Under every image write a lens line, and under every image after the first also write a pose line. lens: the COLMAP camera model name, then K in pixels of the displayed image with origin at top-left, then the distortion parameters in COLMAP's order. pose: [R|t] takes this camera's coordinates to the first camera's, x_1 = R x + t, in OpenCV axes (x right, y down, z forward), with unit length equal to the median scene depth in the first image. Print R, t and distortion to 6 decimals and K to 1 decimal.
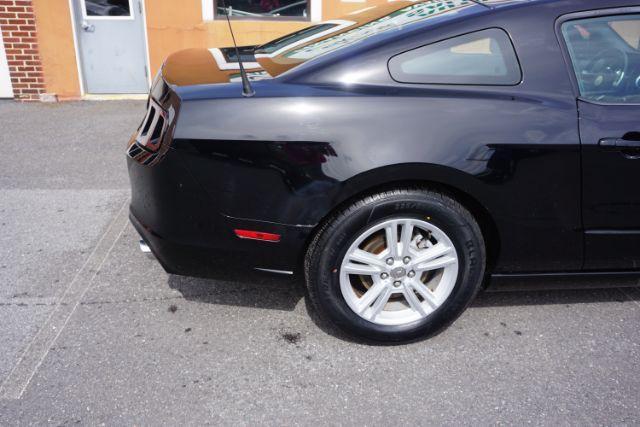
lens RADIAL K [[536.3, 0, 315.8], [0, 536.3, 211.4], [0, 0, 1]] dist [-0.028521, 0.043613]
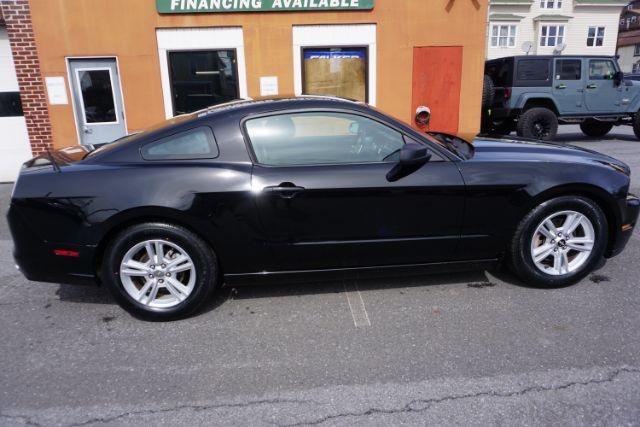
lens RADIAL K [[427.1, 0, 320.0], [0, 427.1, 213.5], [0, 0, 1]] dist [-0.041450, 0.025828]
pose [[0.998817, -0.041786, -0.024884, 0.676855], [0.038781, 0.993065, -0.110985, 0.092925], [0.029349, 0.109888, 0.993511, -0.289003]]
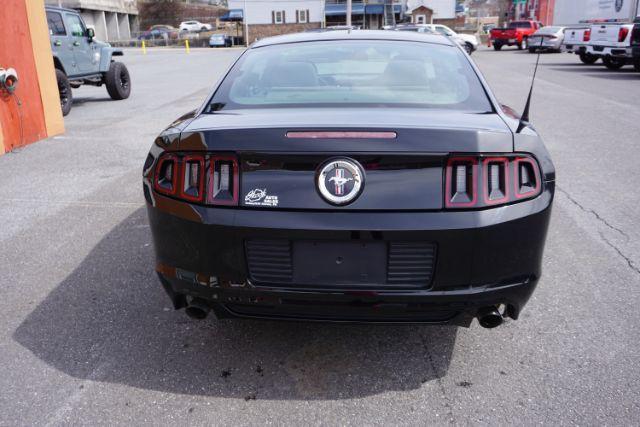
lens RADIAL K [[536.3, 0, 315.8], [0, 536.3, 211.4], [0, 0, 1]] dist [-0.028521, 0.043613]
pose [[0.194151, -0.320832, 0.927023, -1.227384], [0.395620, 0.890355, 0.225285, -0.440012], [-0.897658, 0.323009, 0.299791, 1.002054]]
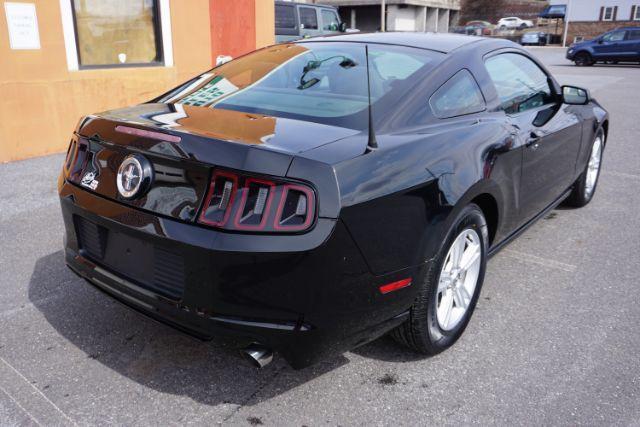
lens RADIAL K [[536.3, 0, 315.8], [0, 536.3, 211.4], [0, 0, 1]] dist [-0.028521, 0.043613]
pose [[0.692373, -0.235459, 0.682040, -0.799638], [0.279663, 0.958940, 0.047153, -0.162989], [-0.665138, 0.158094, 0.729793, 0.331293]]
